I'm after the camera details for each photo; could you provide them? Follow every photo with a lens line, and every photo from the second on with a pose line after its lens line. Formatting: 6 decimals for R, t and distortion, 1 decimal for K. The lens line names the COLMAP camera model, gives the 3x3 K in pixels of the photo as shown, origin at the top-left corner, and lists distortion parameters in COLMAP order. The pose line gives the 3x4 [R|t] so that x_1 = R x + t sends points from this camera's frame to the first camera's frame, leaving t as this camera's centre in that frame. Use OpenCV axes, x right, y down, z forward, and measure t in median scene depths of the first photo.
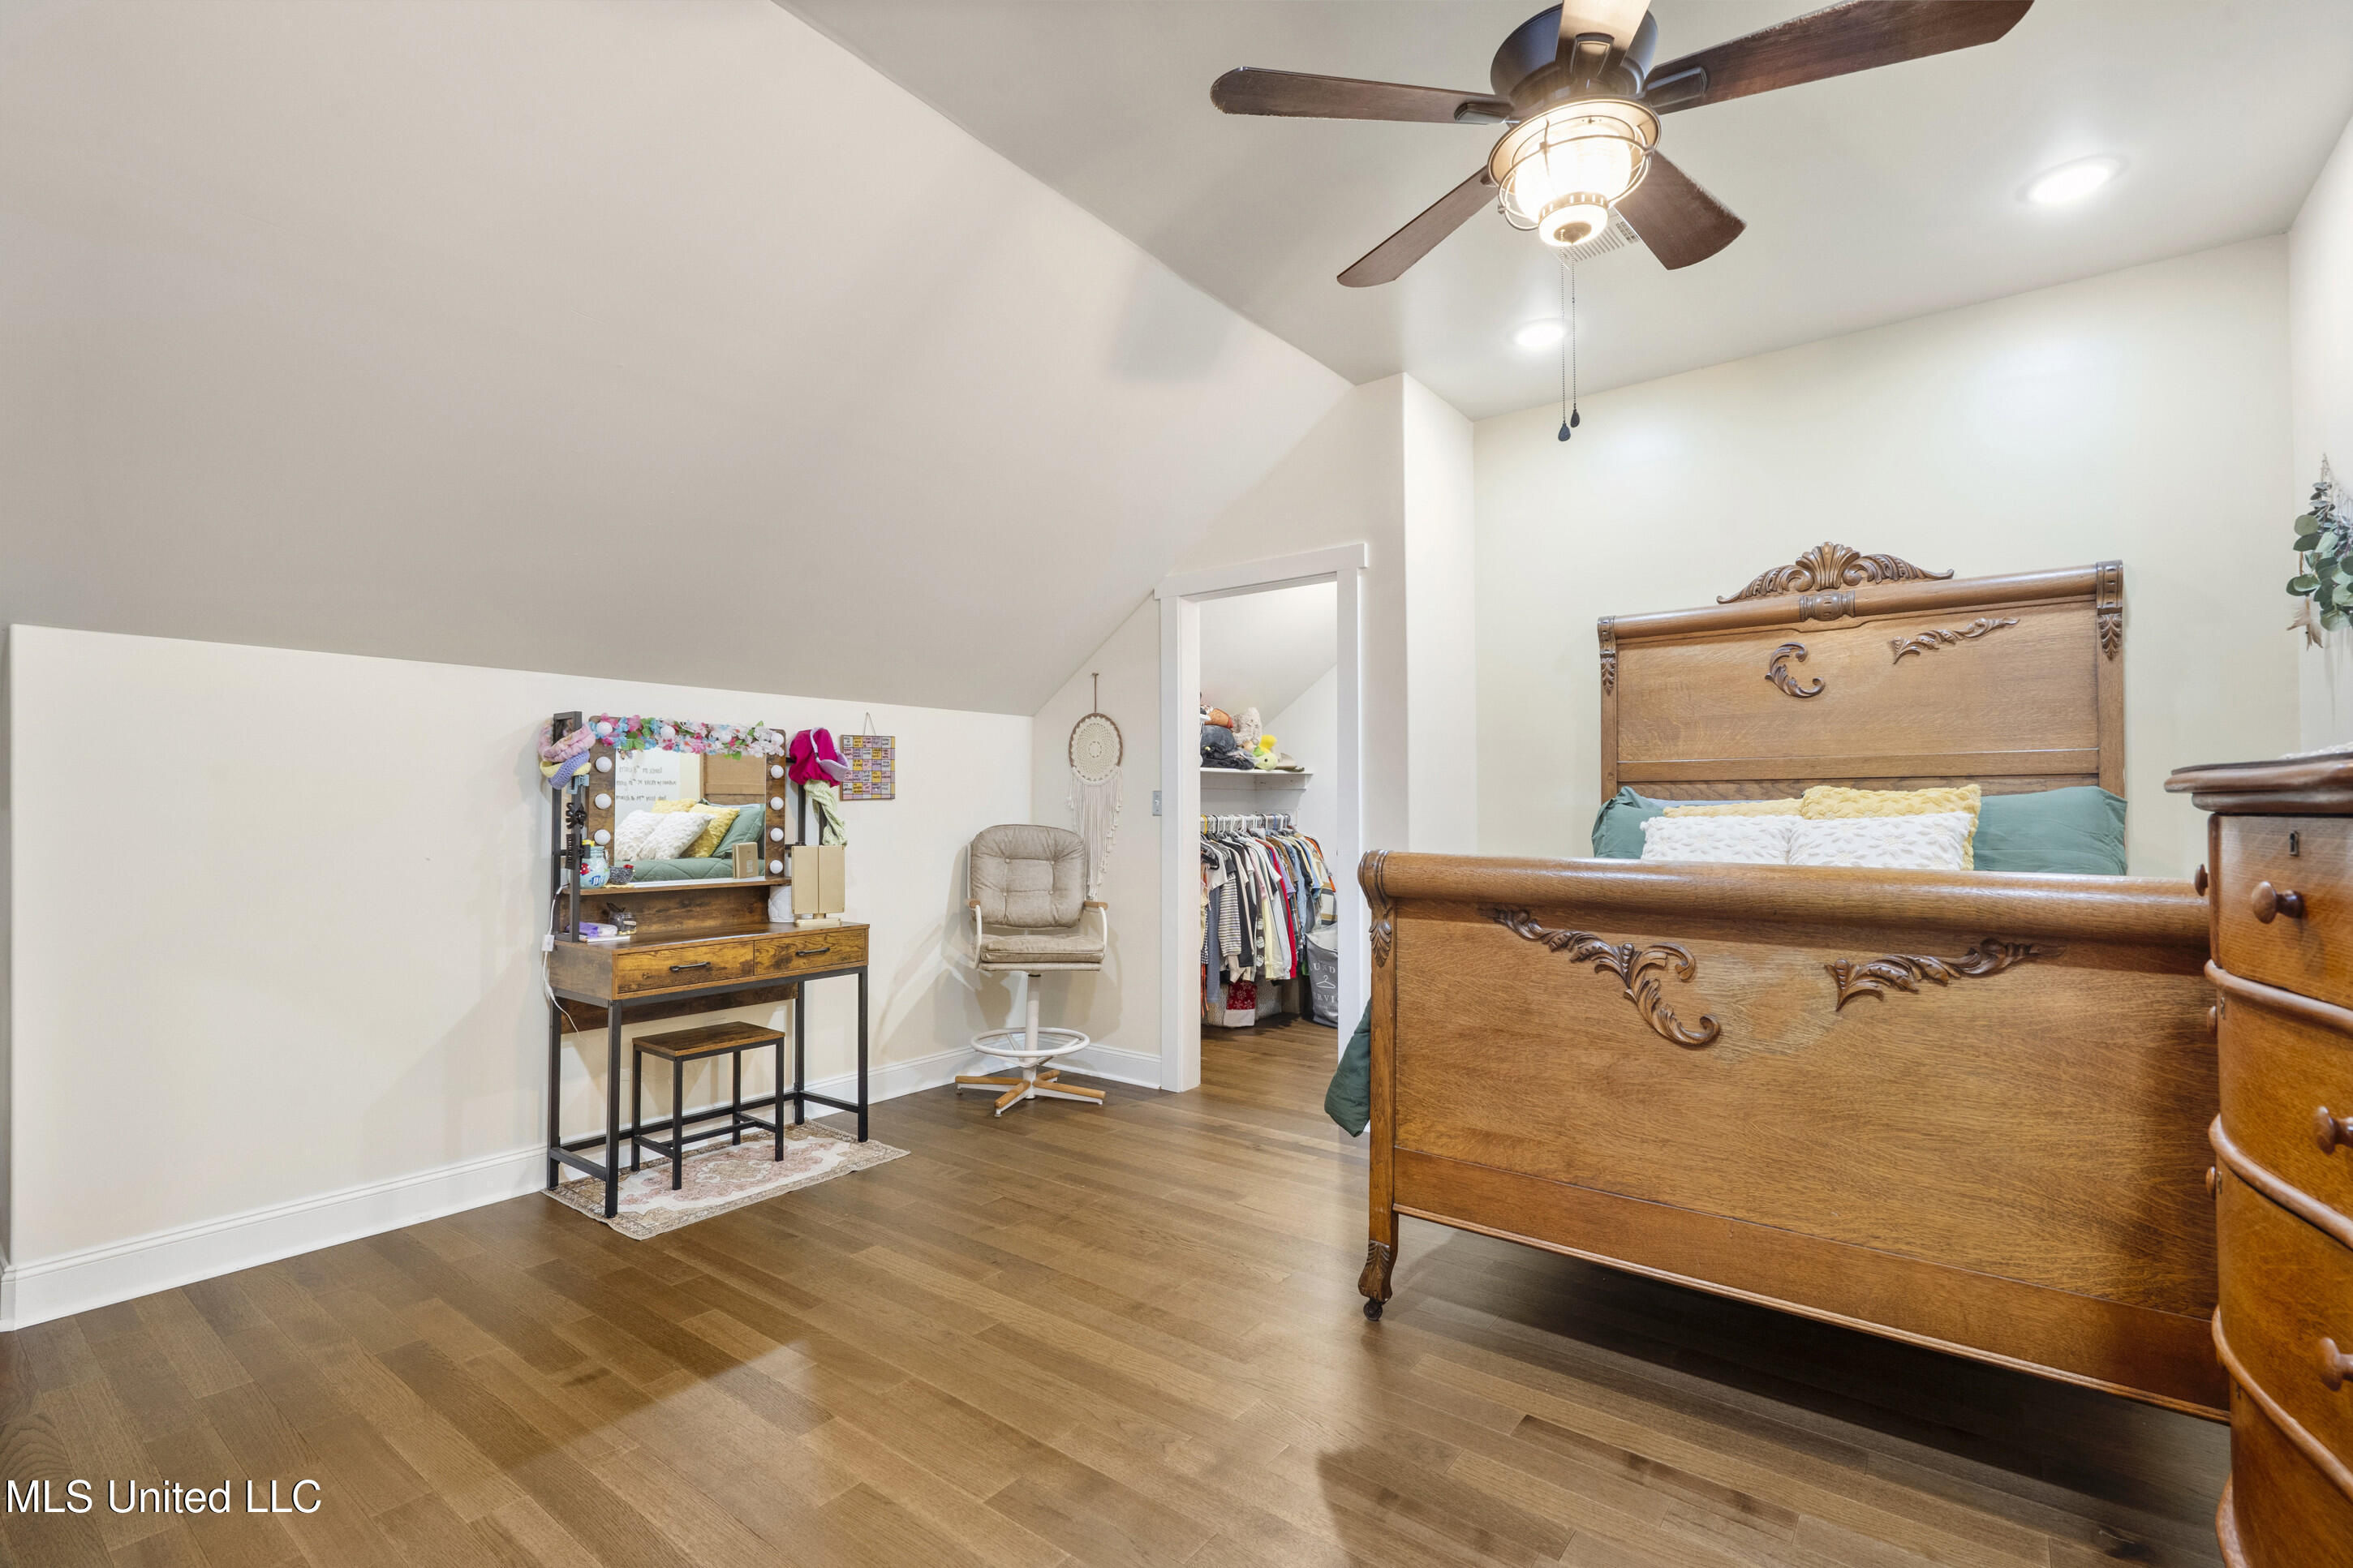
lens RADIAL K [[1075.6, 0, 1180.7], [0, 1075.6, 788.1], [0, 0, 1]] dist [-0.002907, 0.002109]
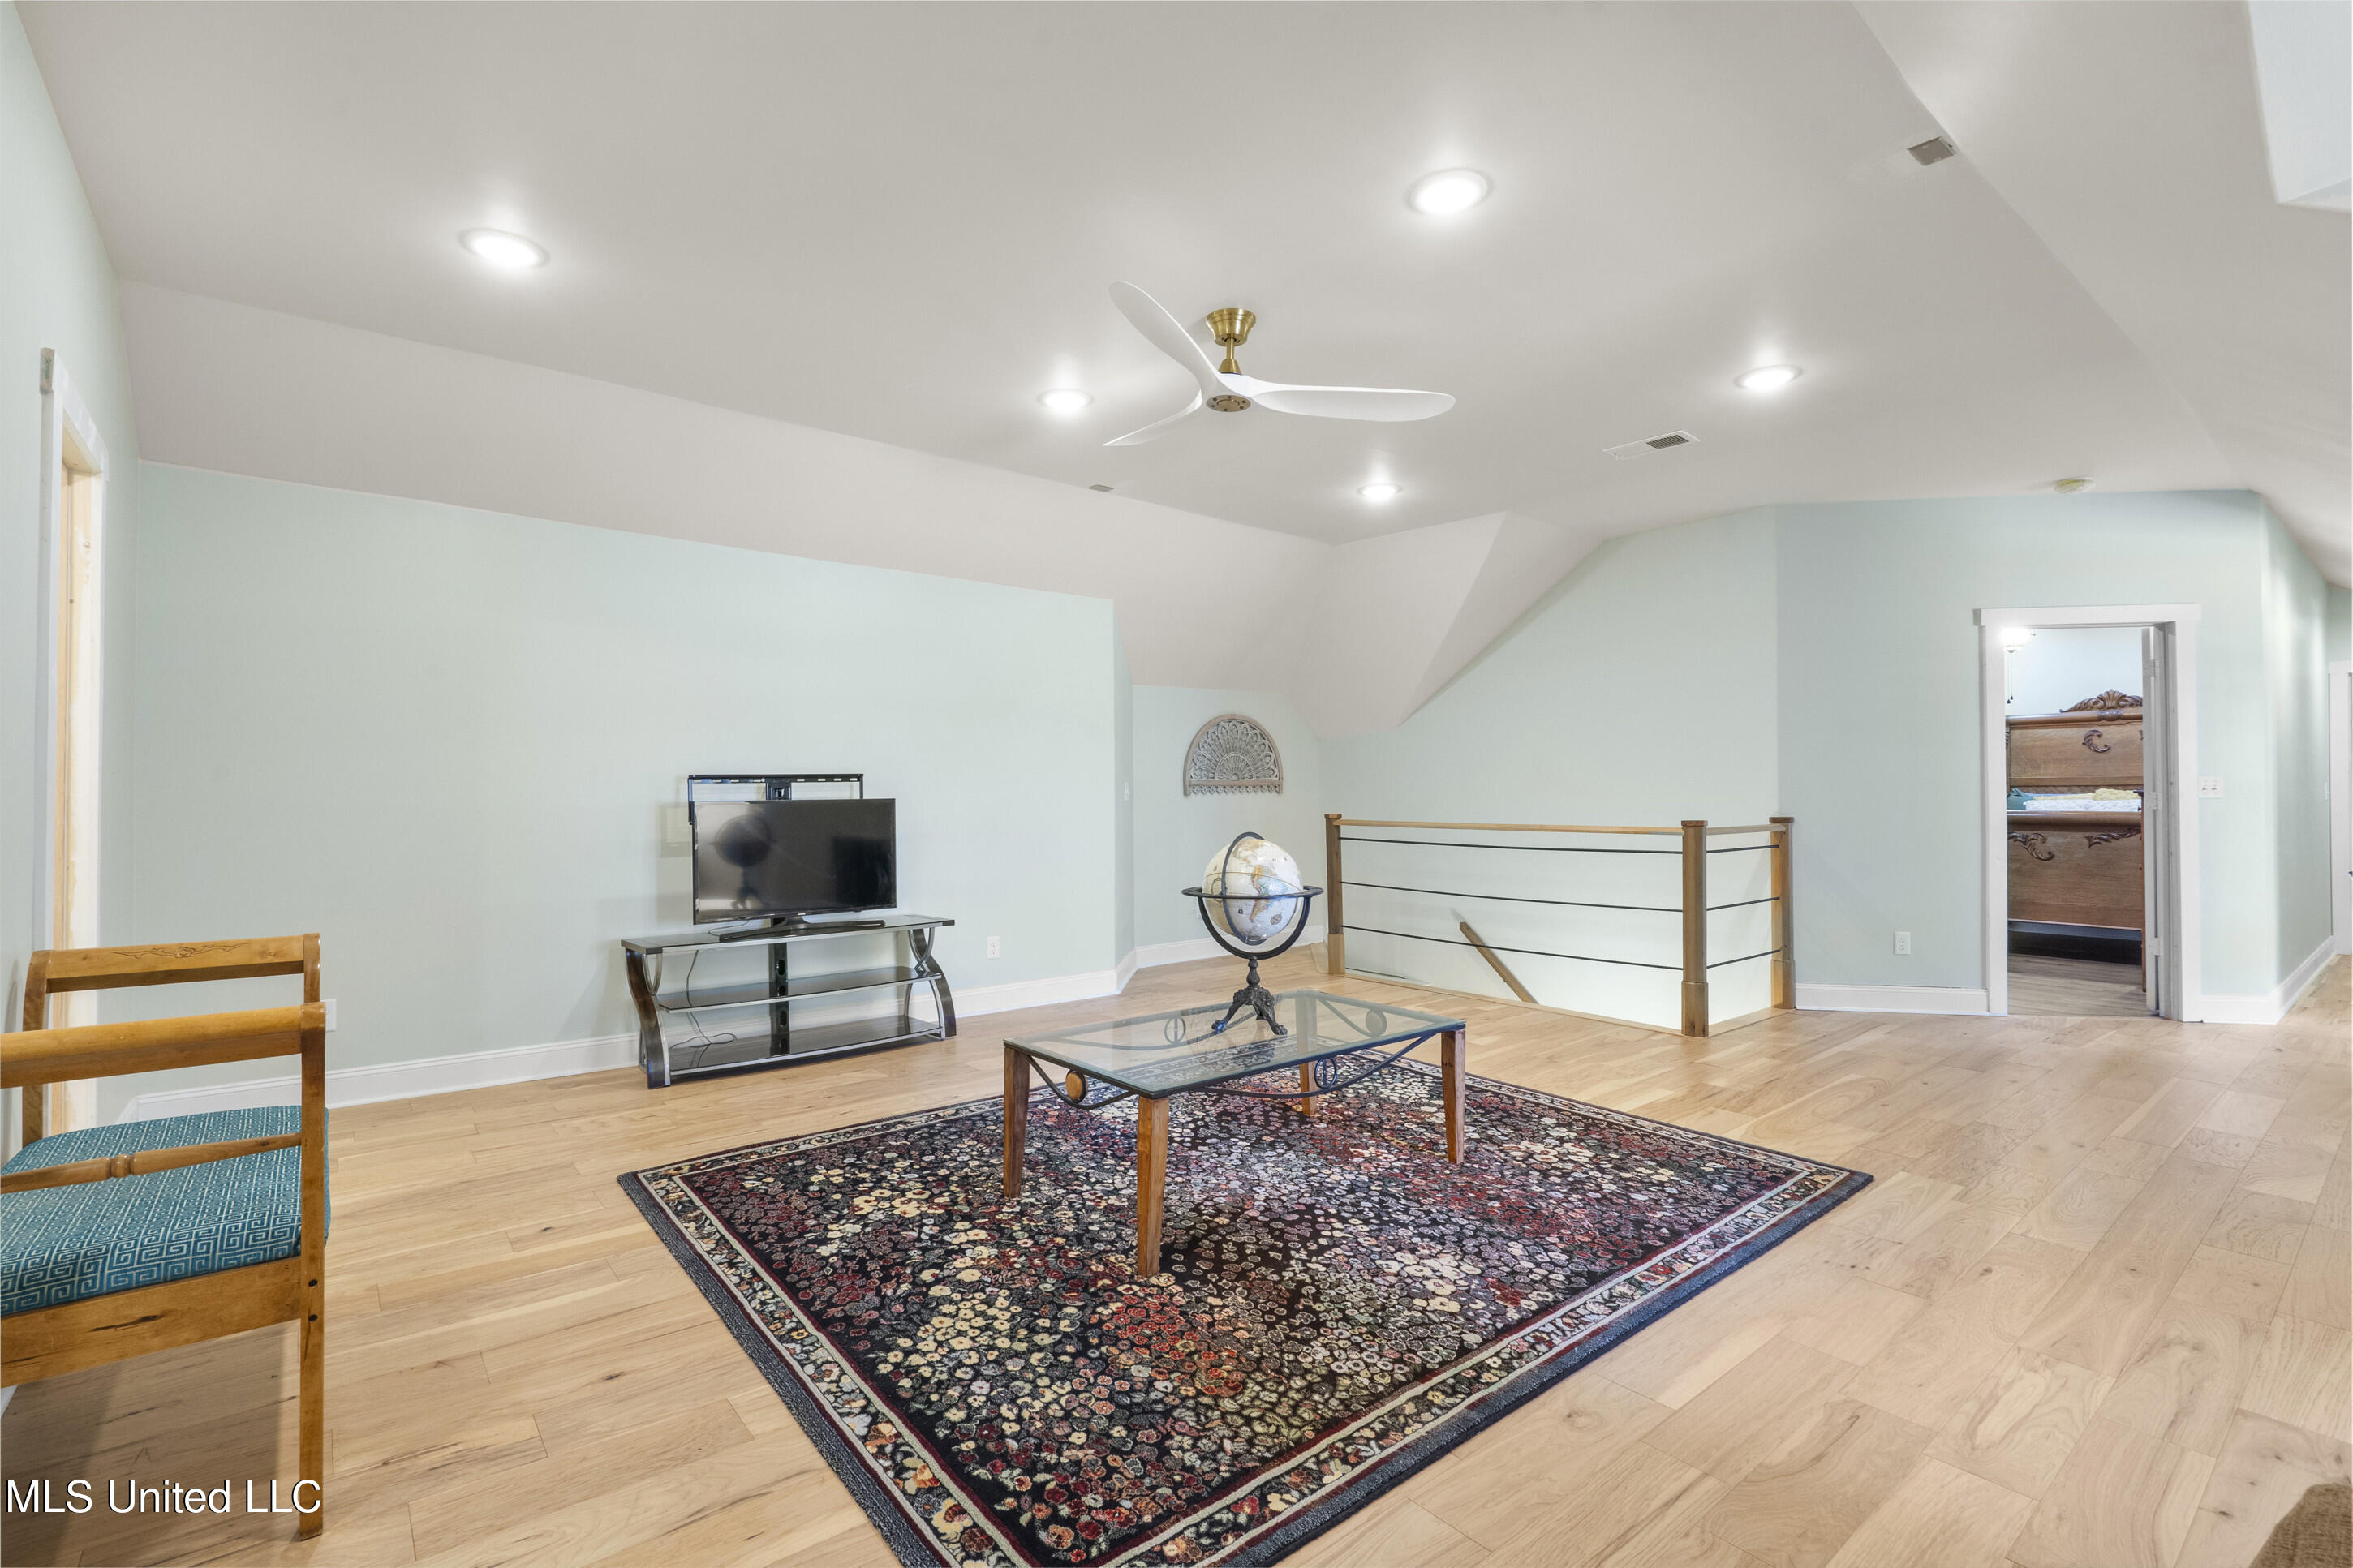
lens RADIAL K [[1075.6, 0, 1166.8], [0, 1075.6, 790.4], [0, 0, 1]] dist [-0.002907, 0.002109]
pose [[0.969881, 0.002110, -0.243571, -0.864286], [0.000664, 0.999936, 0.011303, -0.024584], [0.243579, -0.011124, 0.969817, -1.844420]]
